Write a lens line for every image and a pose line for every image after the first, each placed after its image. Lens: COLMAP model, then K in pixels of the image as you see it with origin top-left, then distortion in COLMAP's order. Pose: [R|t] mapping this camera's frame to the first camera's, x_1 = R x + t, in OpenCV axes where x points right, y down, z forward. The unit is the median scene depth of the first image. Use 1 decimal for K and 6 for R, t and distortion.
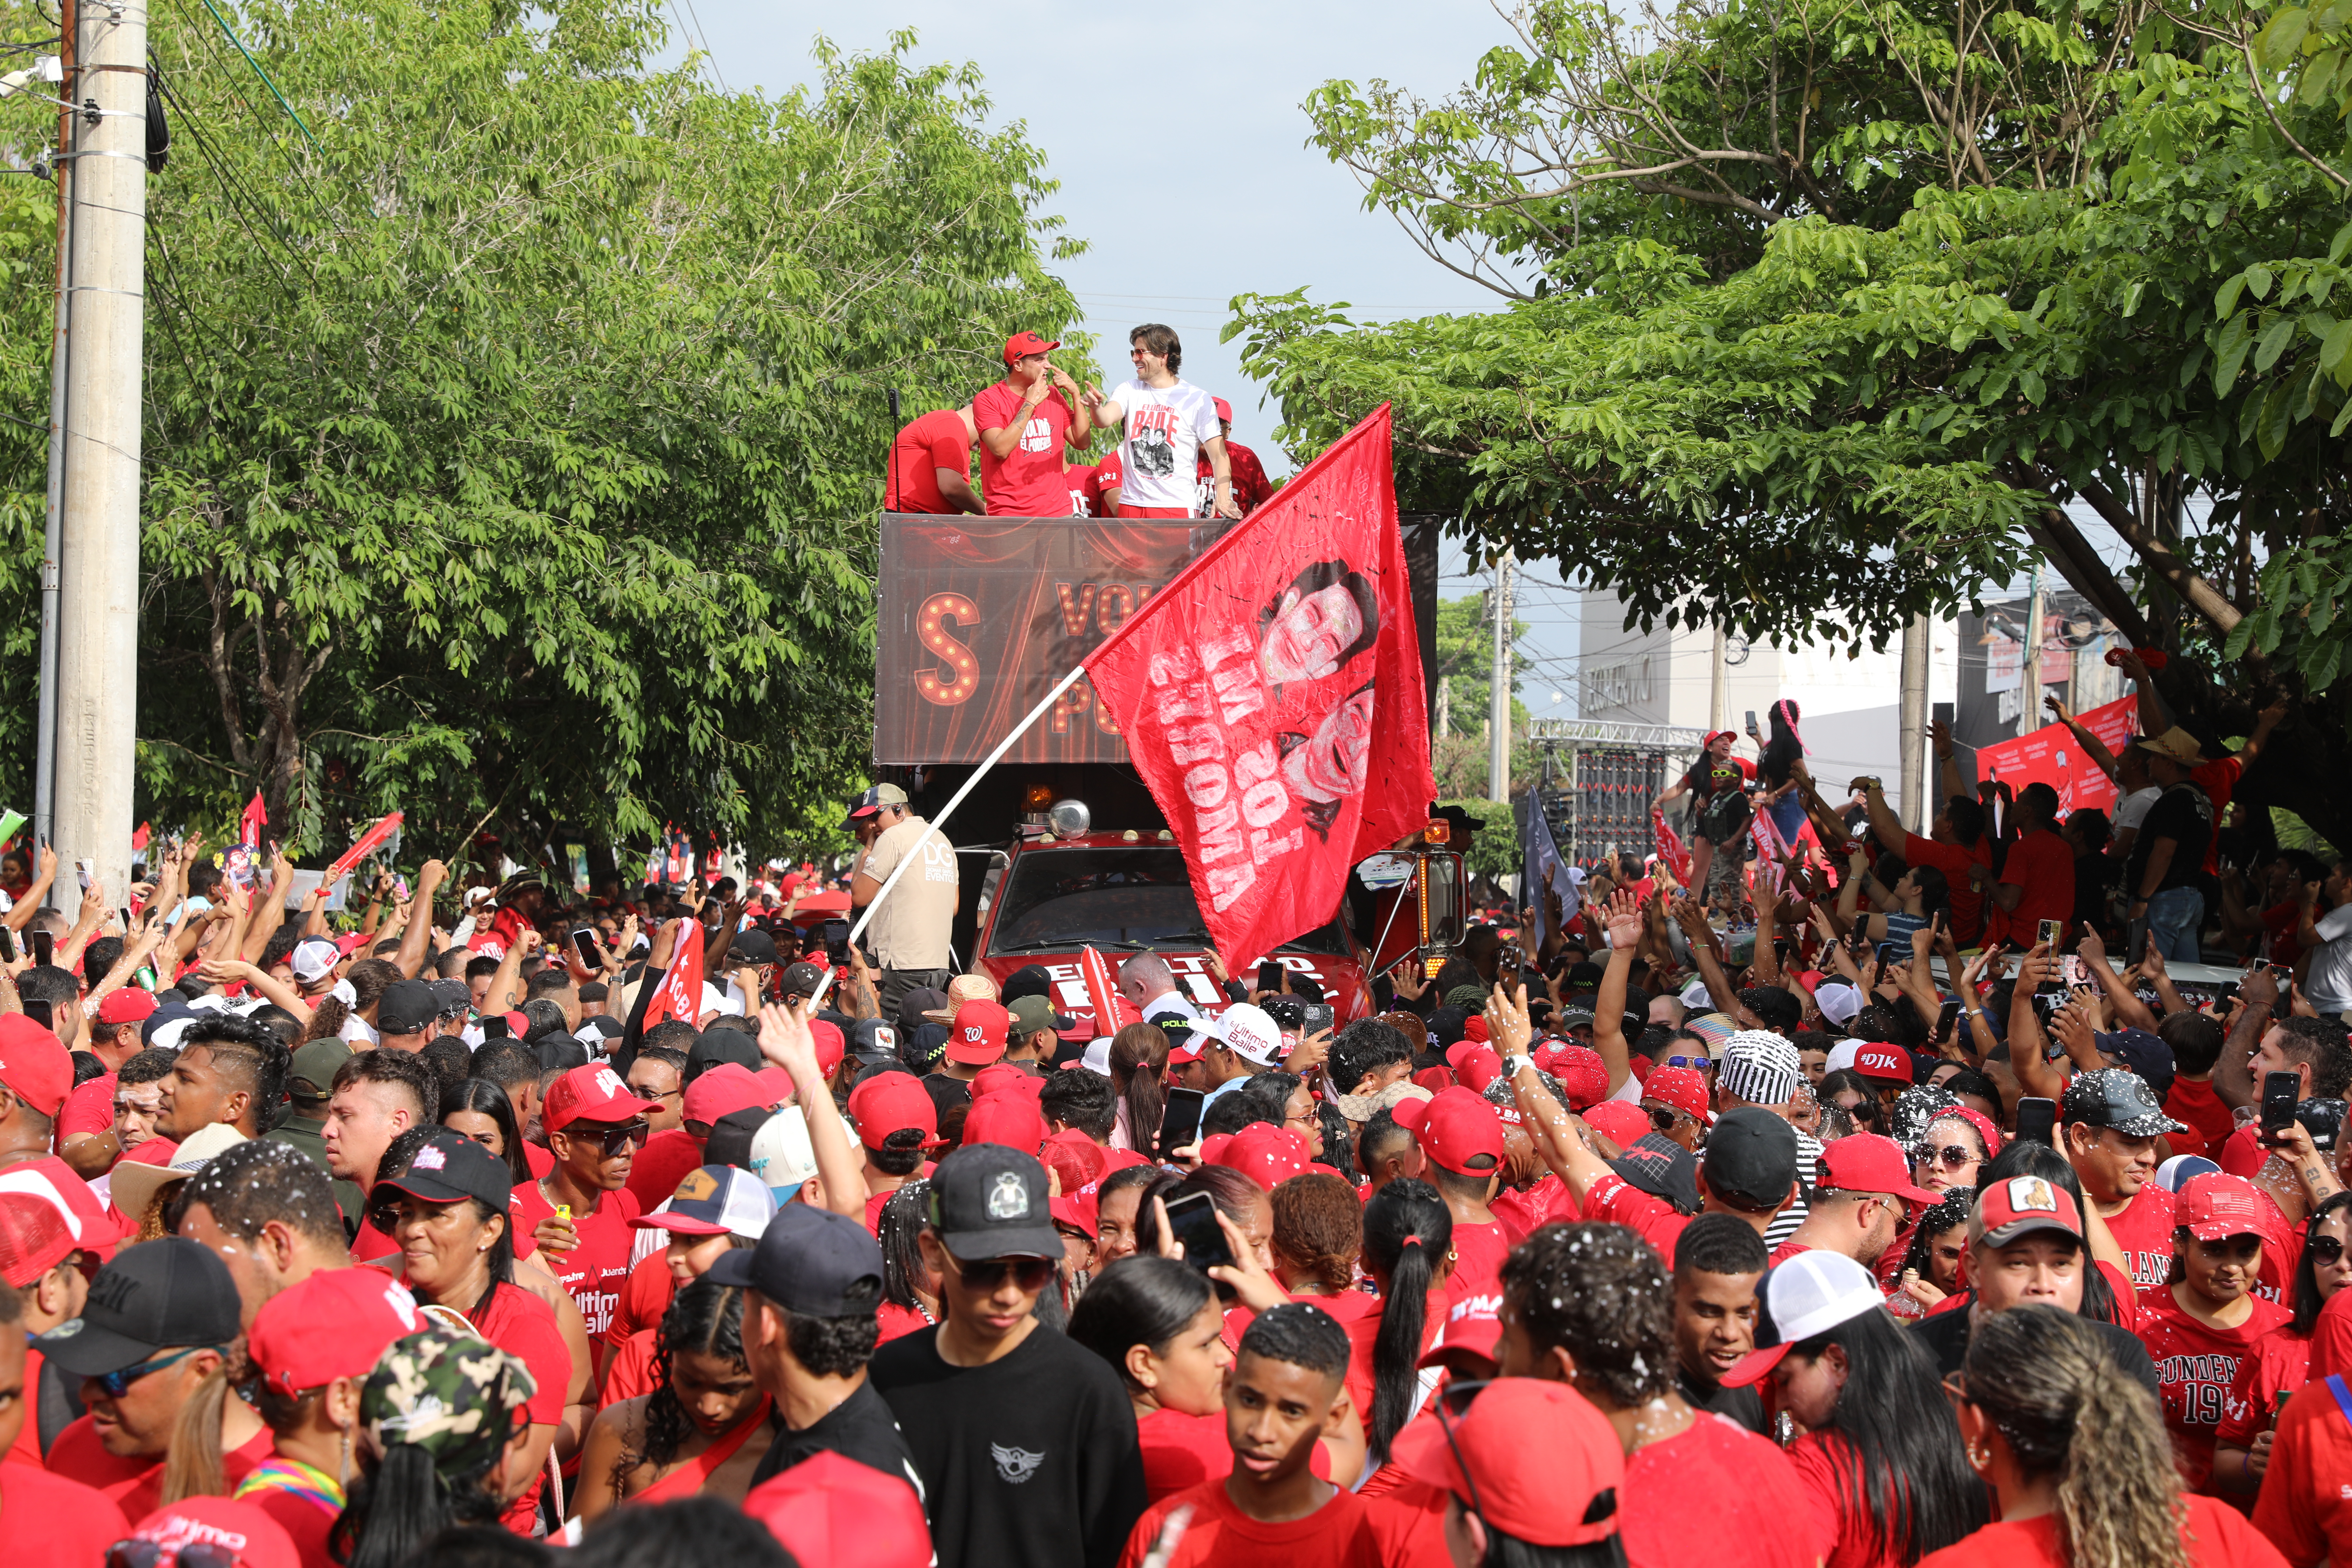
lens RADIAL K [[4637.2, 0, 1176.0], [0, 4637.2, 784.0], [0, 0, 1]] dist [0.101813, 2.181707]
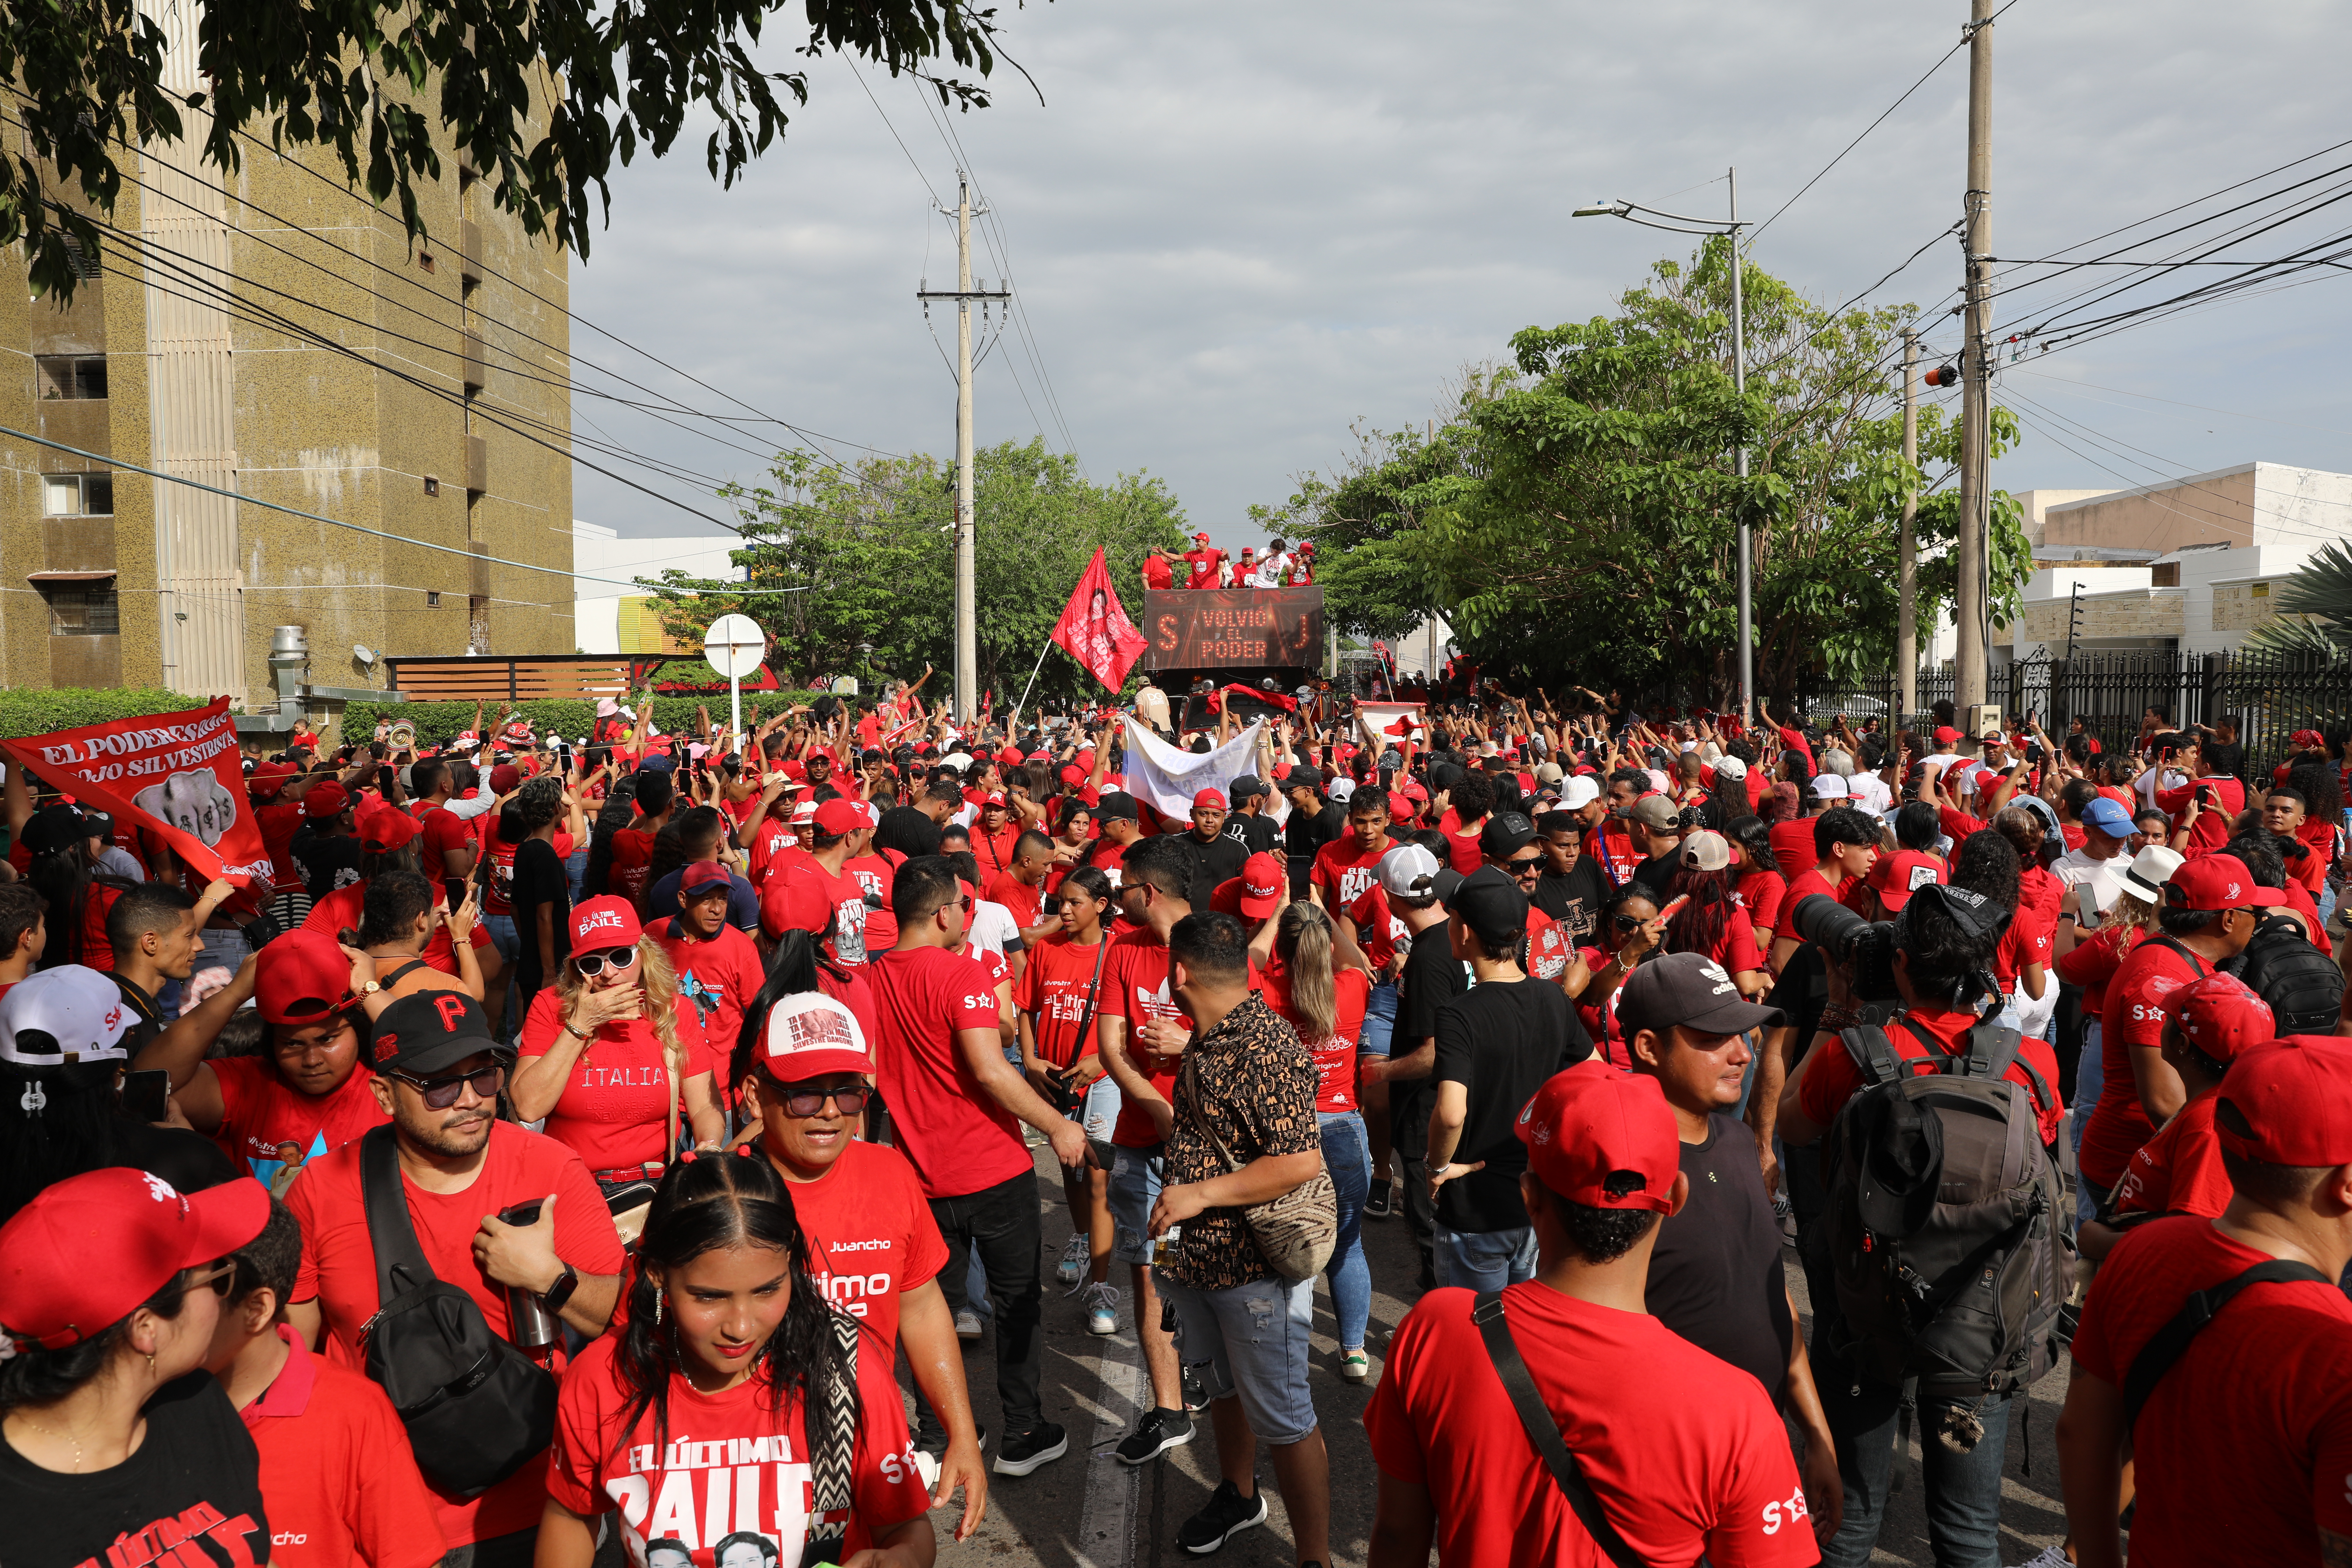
lens RADIAL K [[1703.4, 0, 1176.0], [0, 1703.4, 784.0], [0, 0, 1]] dist [-0.090358, 0.000134]
pose [[0.998787, -0.029629, -0.039332, 0.016132], [0.032121, 0.997411, 0.064332, -0.006085], [0.037324, -0.065518, 0.997153, -0.434756]]
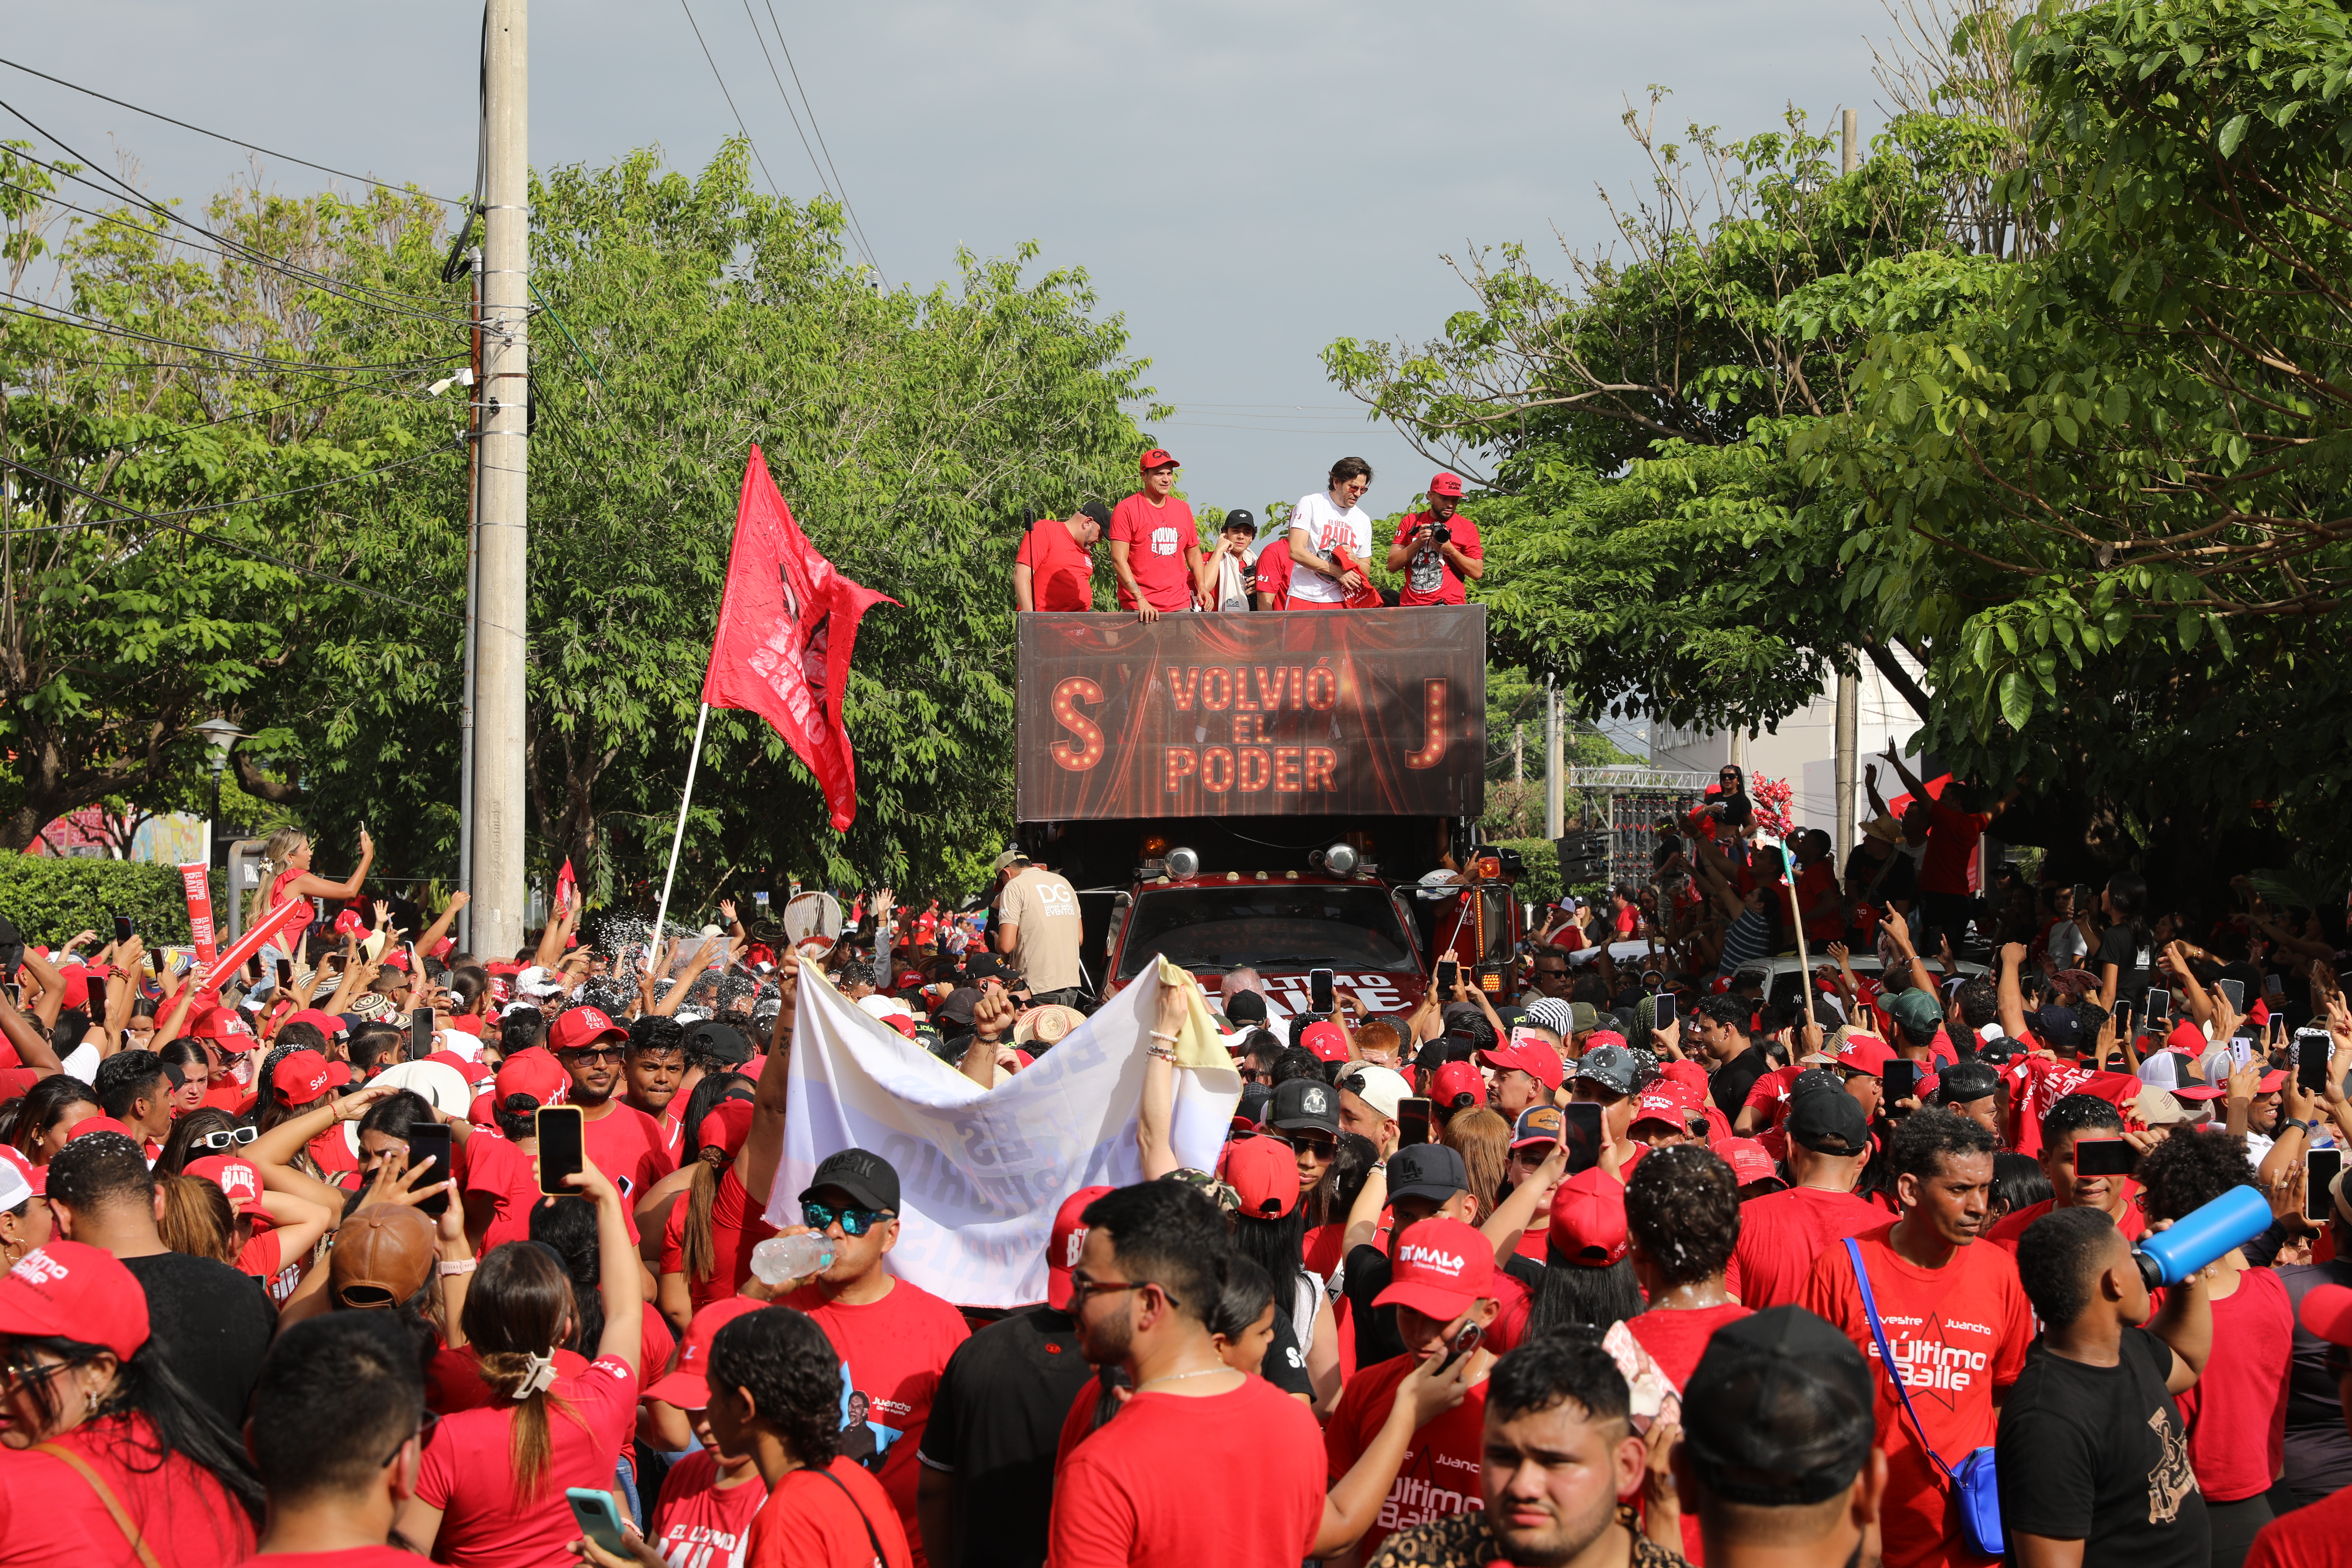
lens RADIAL K [[4637.2, 0, 1176.0], [0, 4637.2, 784.0], [0, 0, 1]] dist [0.101813, 2.181707]
pose [[0.999567, -0.015725, -0.024888, 0.015285], [0.015520, 0.999844, -0.008392, -0.005859], [0.025016, 0.008002, 0.999655, -0.354789]]
